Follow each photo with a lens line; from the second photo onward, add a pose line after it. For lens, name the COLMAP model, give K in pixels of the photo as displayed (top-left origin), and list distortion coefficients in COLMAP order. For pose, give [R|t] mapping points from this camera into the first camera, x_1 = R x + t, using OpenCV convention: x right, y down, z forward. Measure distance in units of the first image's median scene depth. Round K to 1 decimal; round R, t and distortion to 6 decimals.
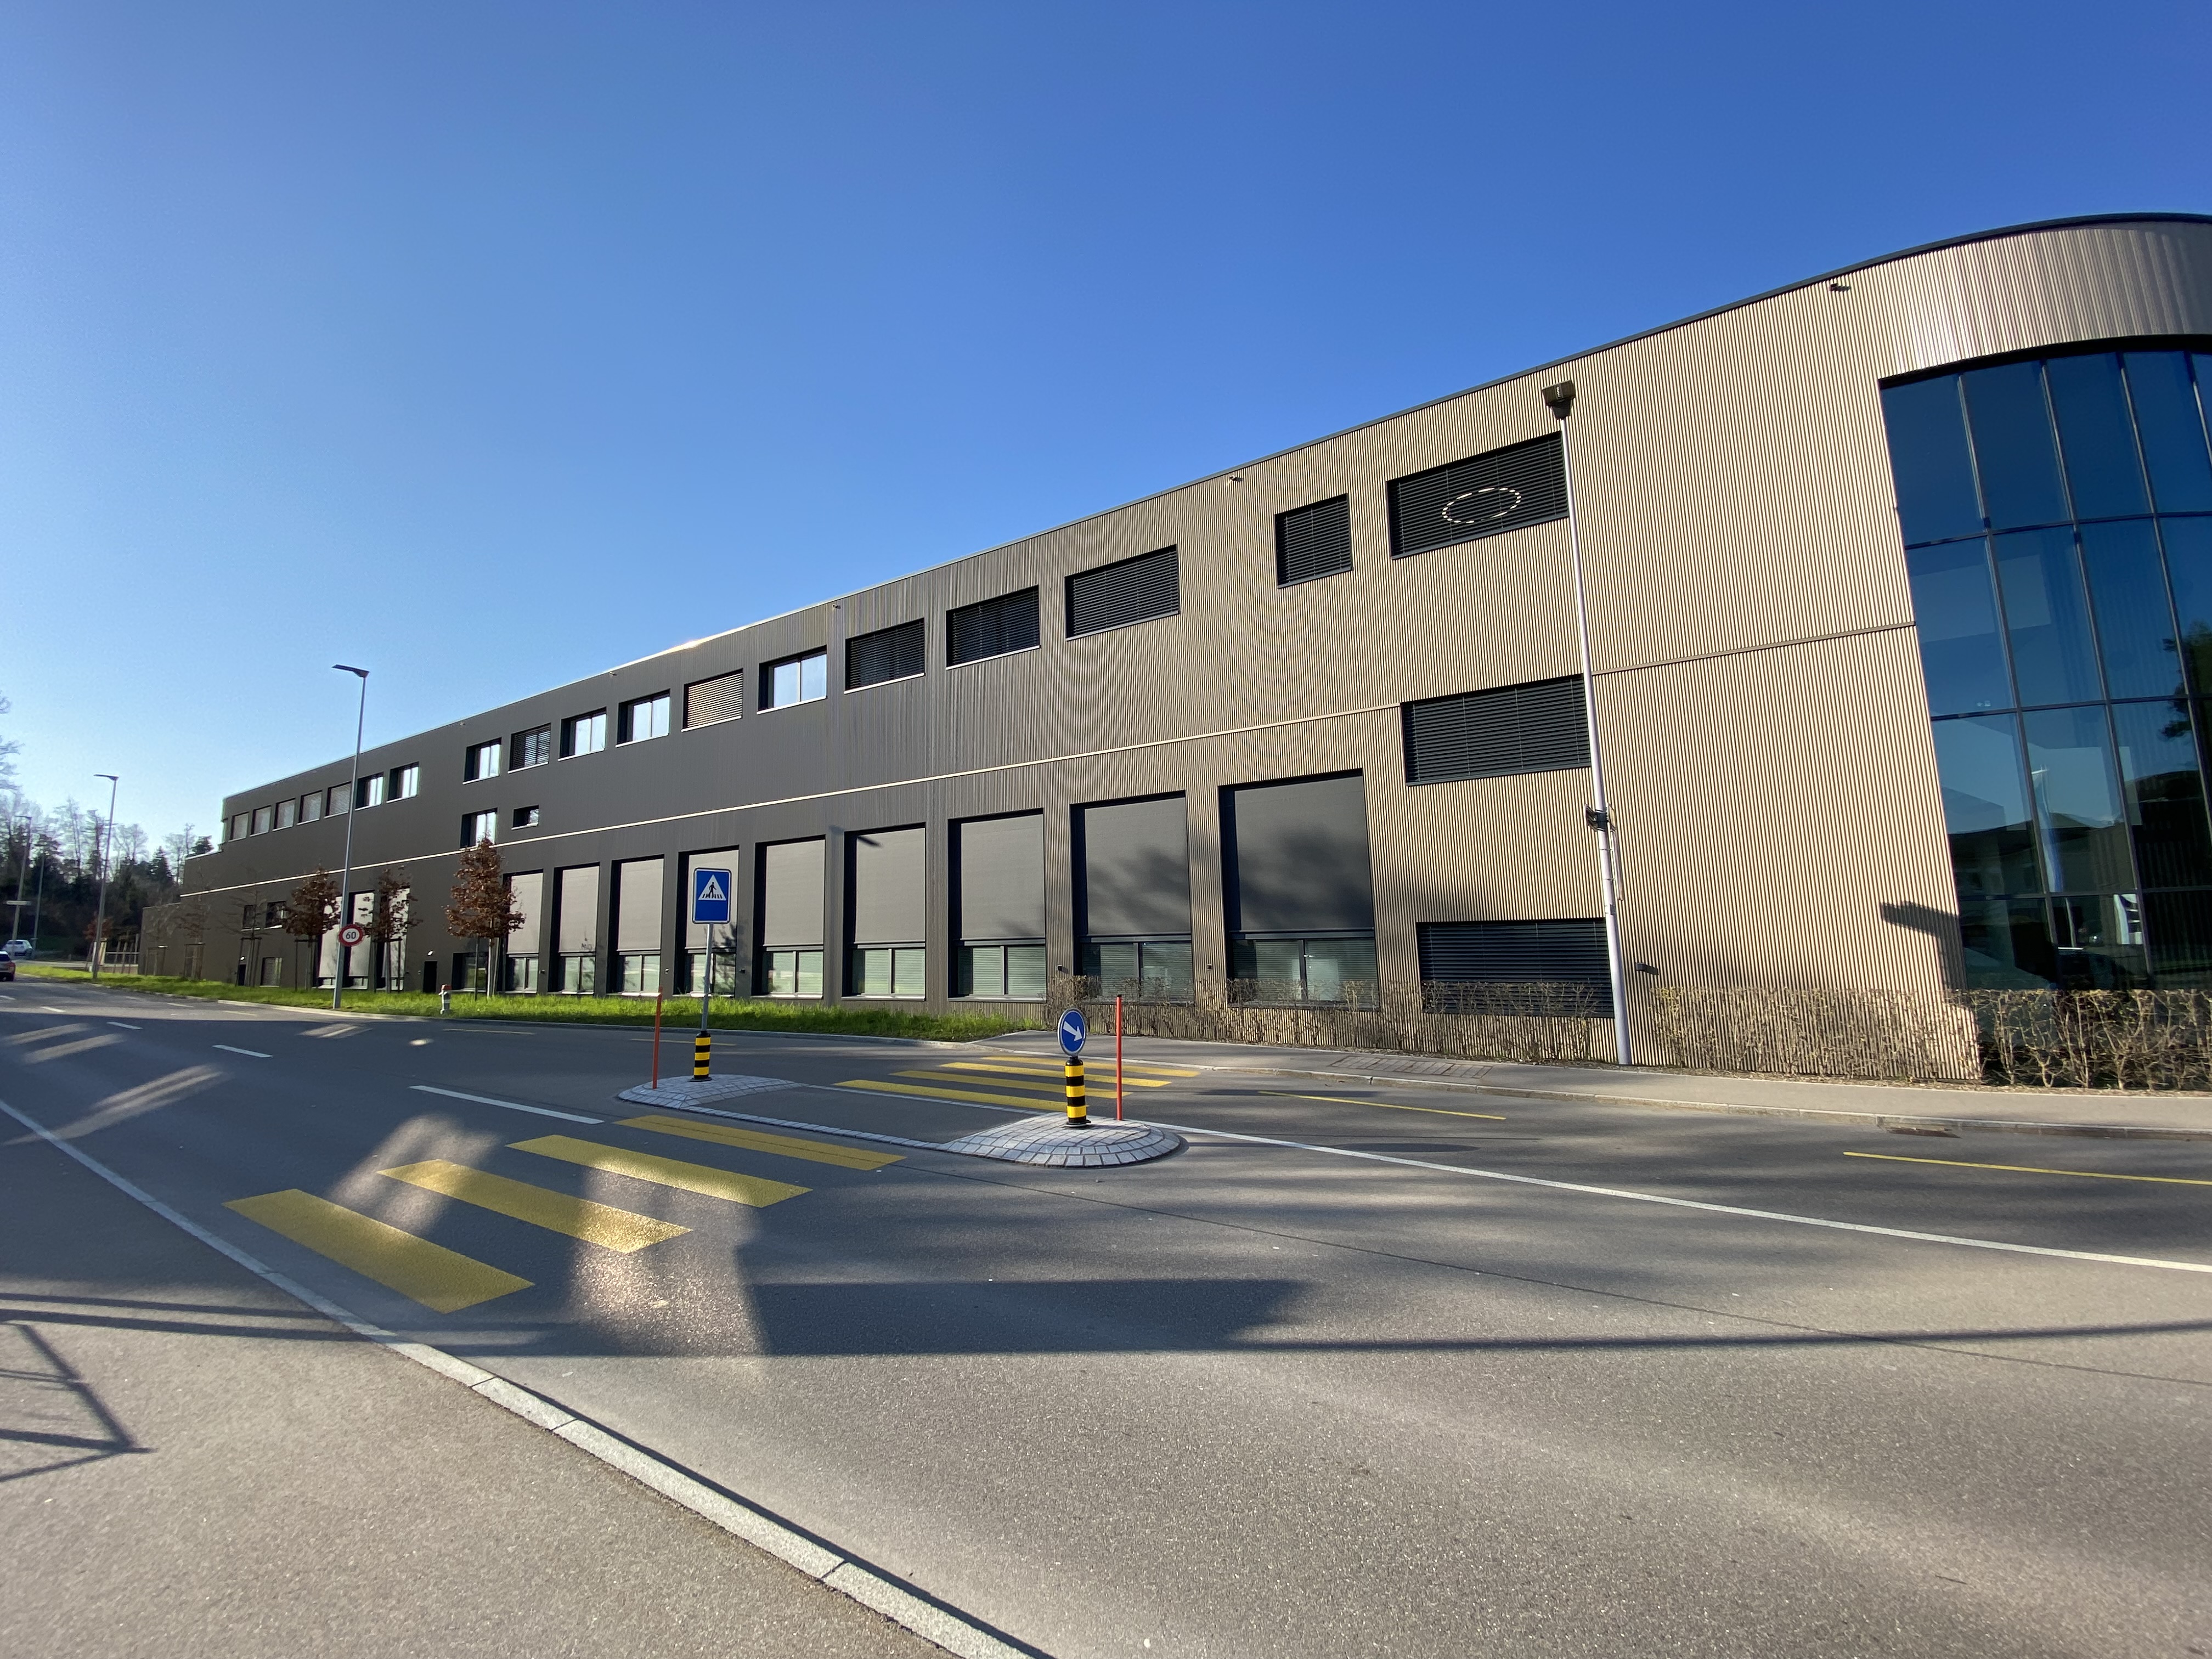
lens RADIAL K [[880.3, 0, 1106.0], [0, 880.3, 829.5], [0, 0, 1]] dist [0.039664, -0.024409]
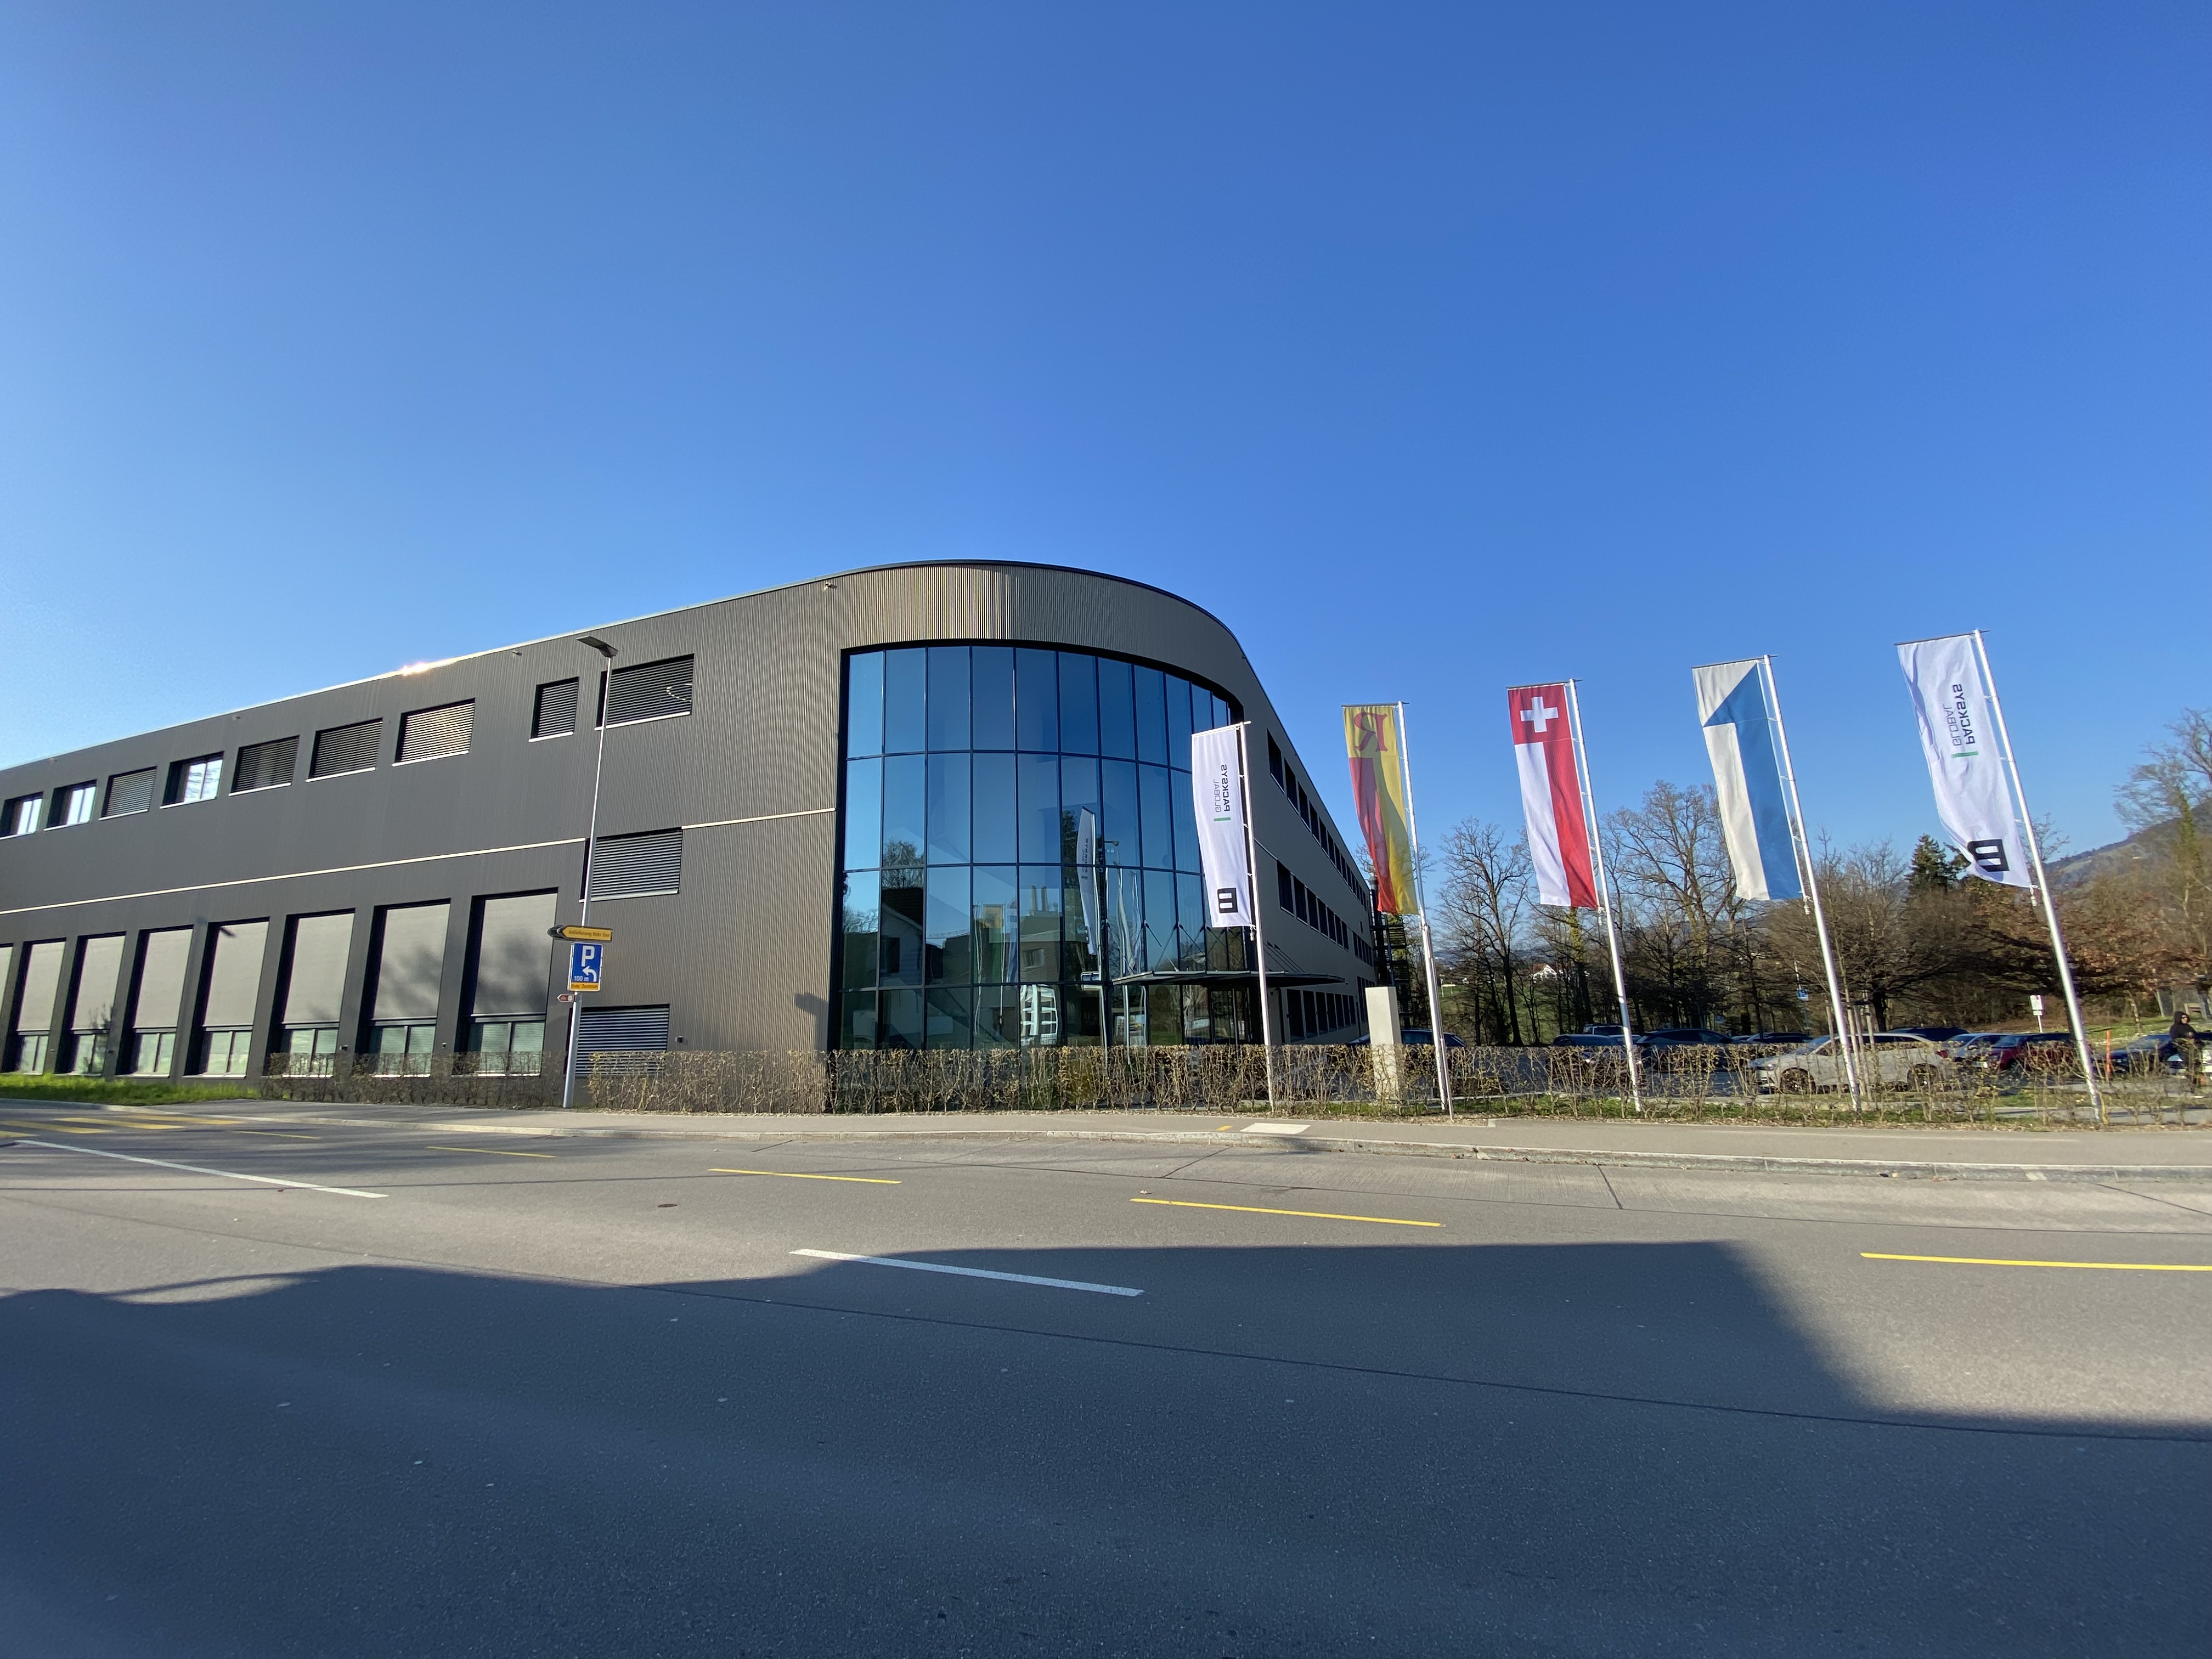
lens RADIAL K [[914.0, 0, 1115.5], [0, 914.0, 779.7], [0, 0, 1]] dist [0.024115, -0.028974]
pose [[0.976347, 0.031954, 0.213834, 0.419112], [-0.008069, 0.993715, -0.111652, -0.043078], [-0.216057, 0.107286, 0.970468, -0.270493]]
